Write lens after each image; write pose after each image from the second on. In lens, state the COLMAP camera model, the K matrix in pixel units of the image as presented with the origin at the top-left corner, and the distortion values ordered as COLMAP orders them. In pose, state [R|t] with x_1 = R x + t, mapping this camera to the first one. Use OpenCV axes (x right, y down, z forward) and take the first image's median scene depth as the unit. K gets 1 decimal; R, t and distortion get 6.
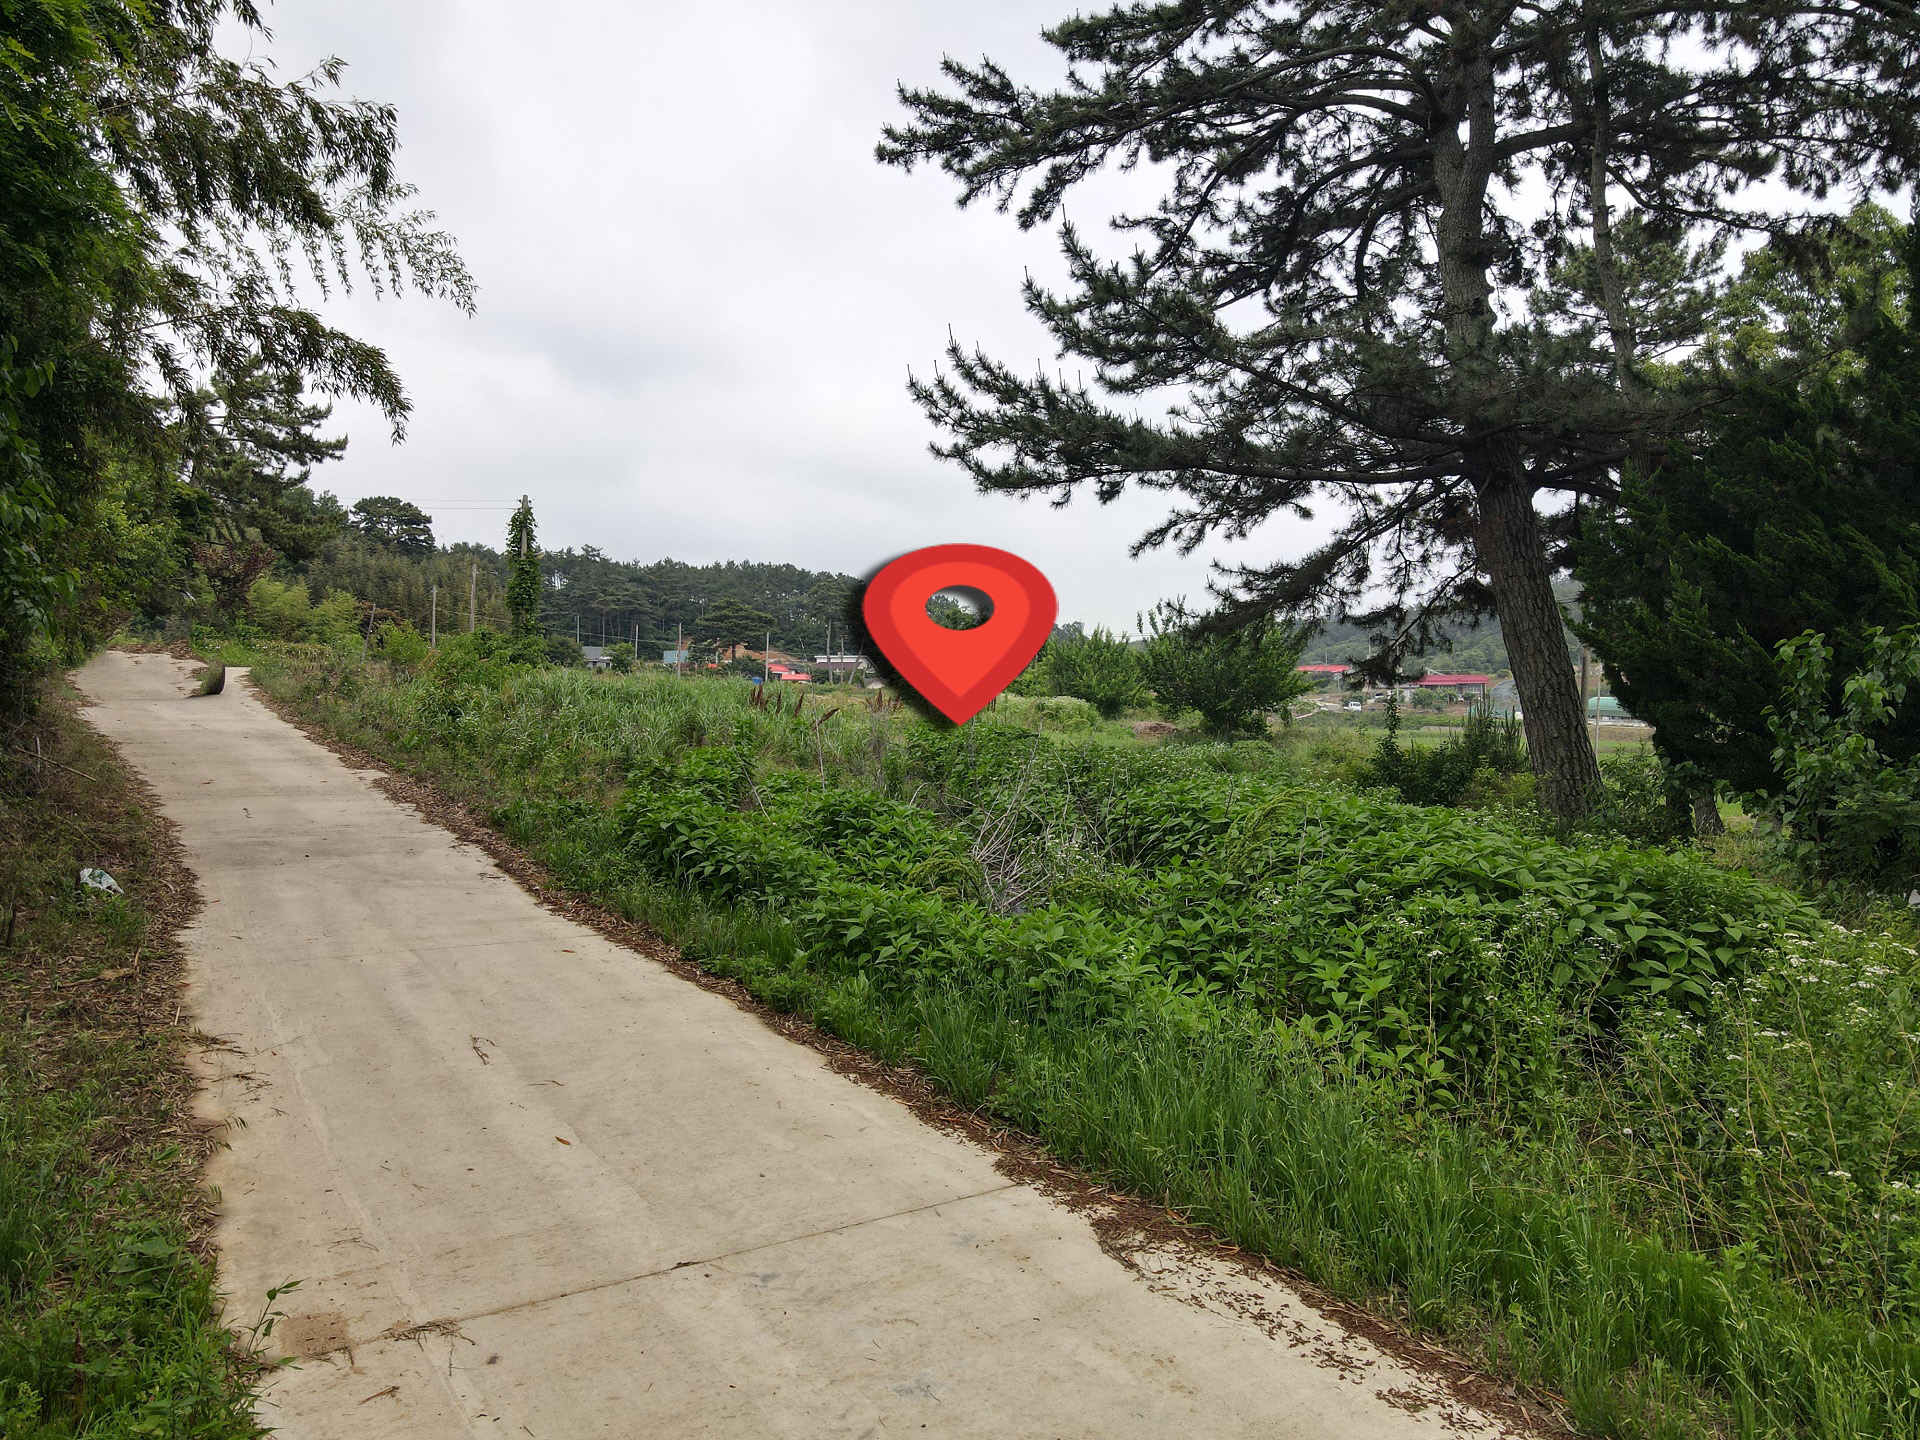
lens RADIAL K [[1435.7, 0, 960.0], [0, 1435.7, 720.0], [0, 0, 1]] dist [0.071921, -0.083962]
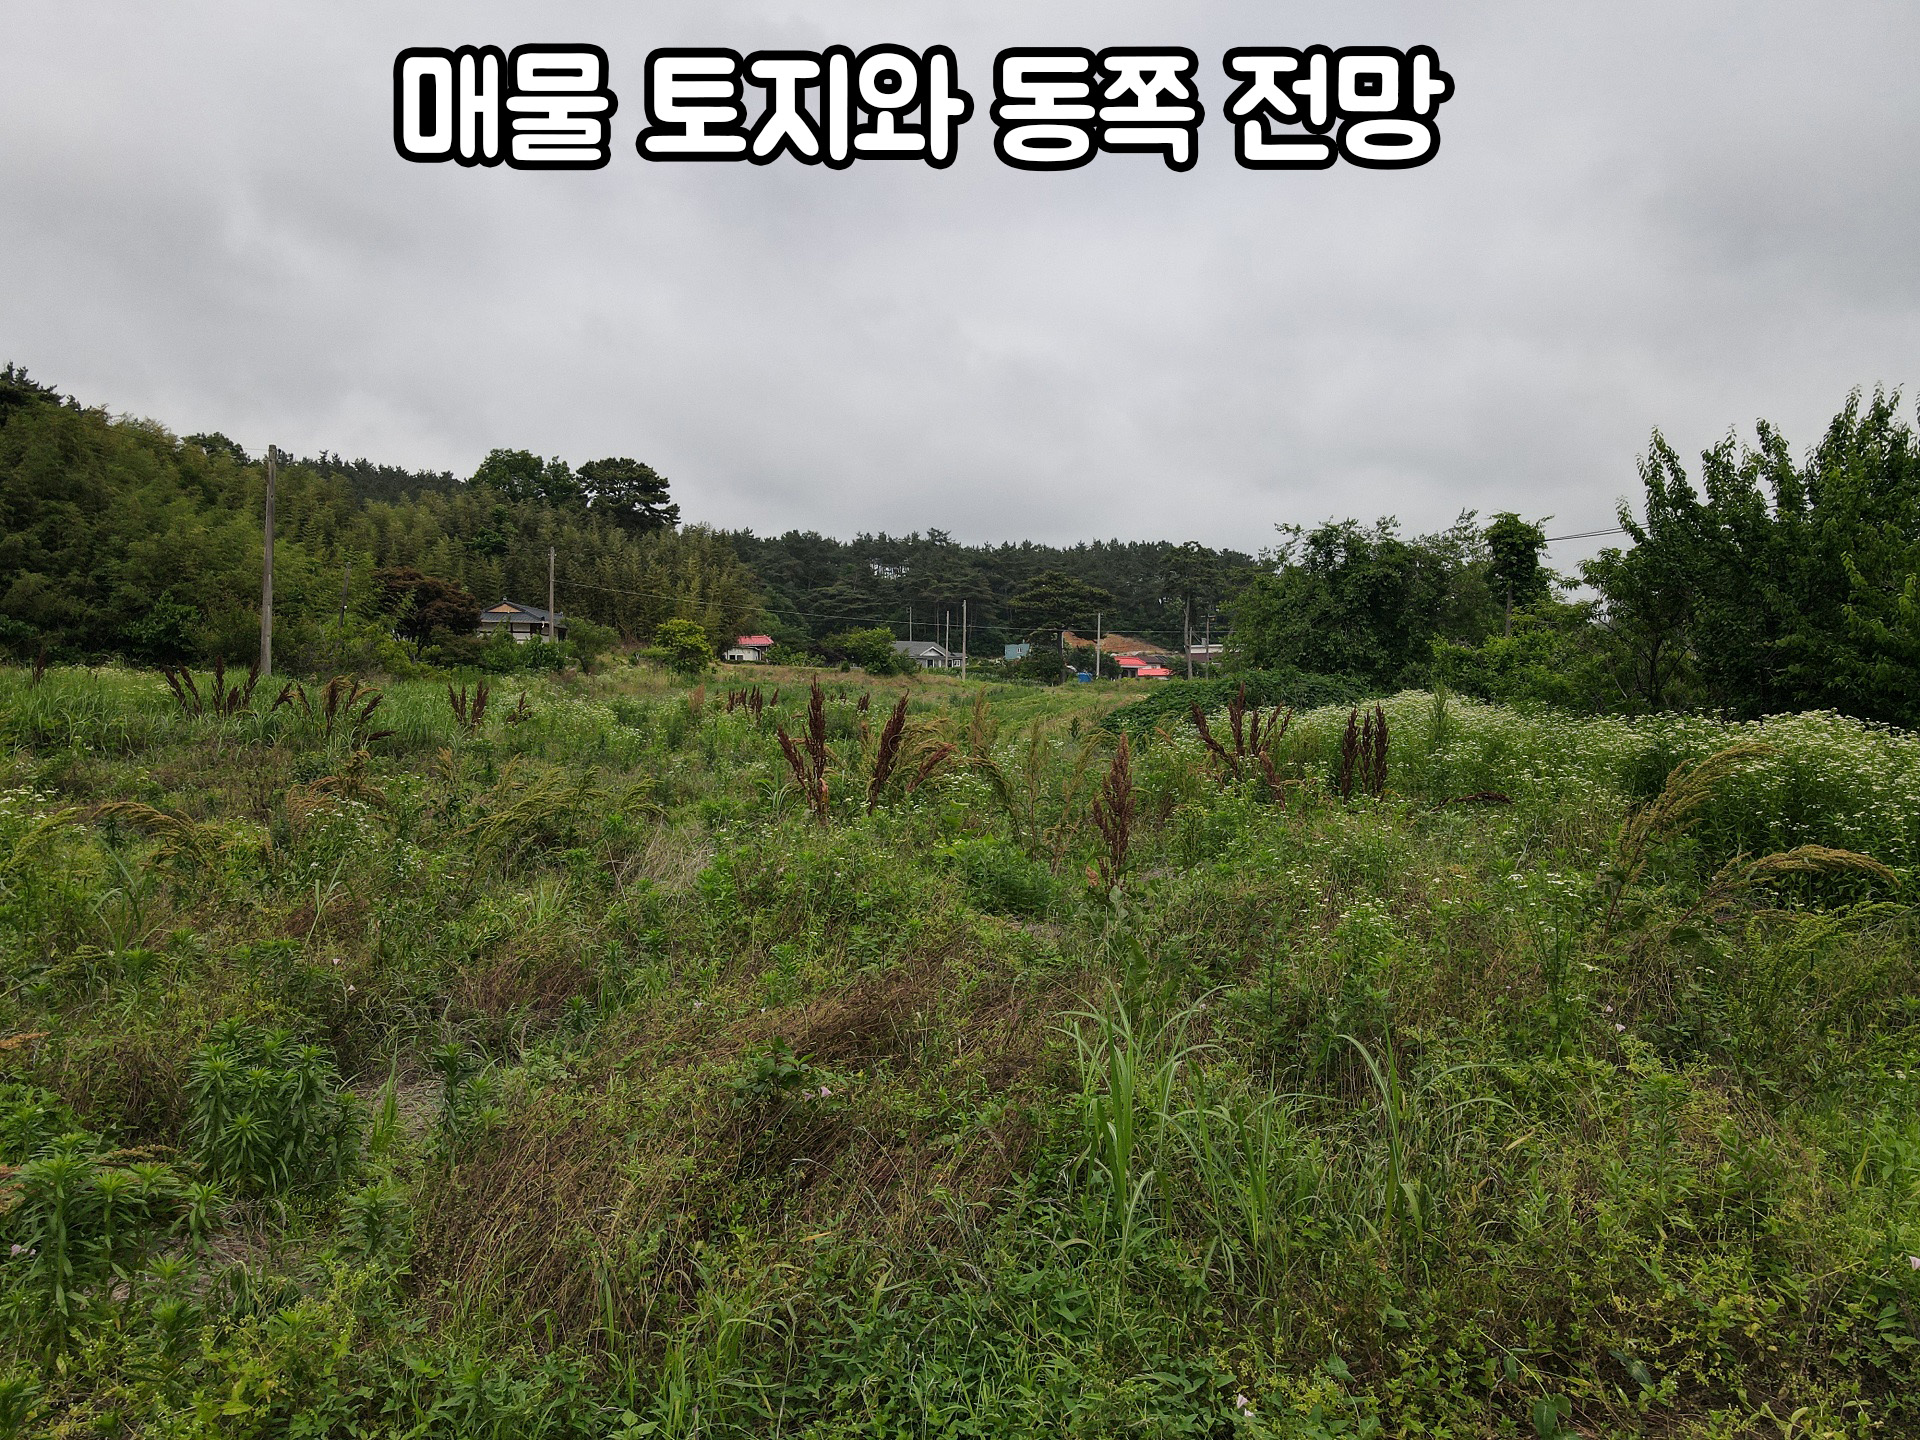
lens RADIAL K [[1435.7, 0, 960.0], [0, 1435.7, 720.0], [0, 0, 1]] dist [0.071921, -0.083962]
pose [[0.958033, -0.012068, -0.286405, 0.010564], [0.012206, 0.999925, -0.001304, -0.002657], [0.286399, -0.002247, 0.958108, 0.177275]]
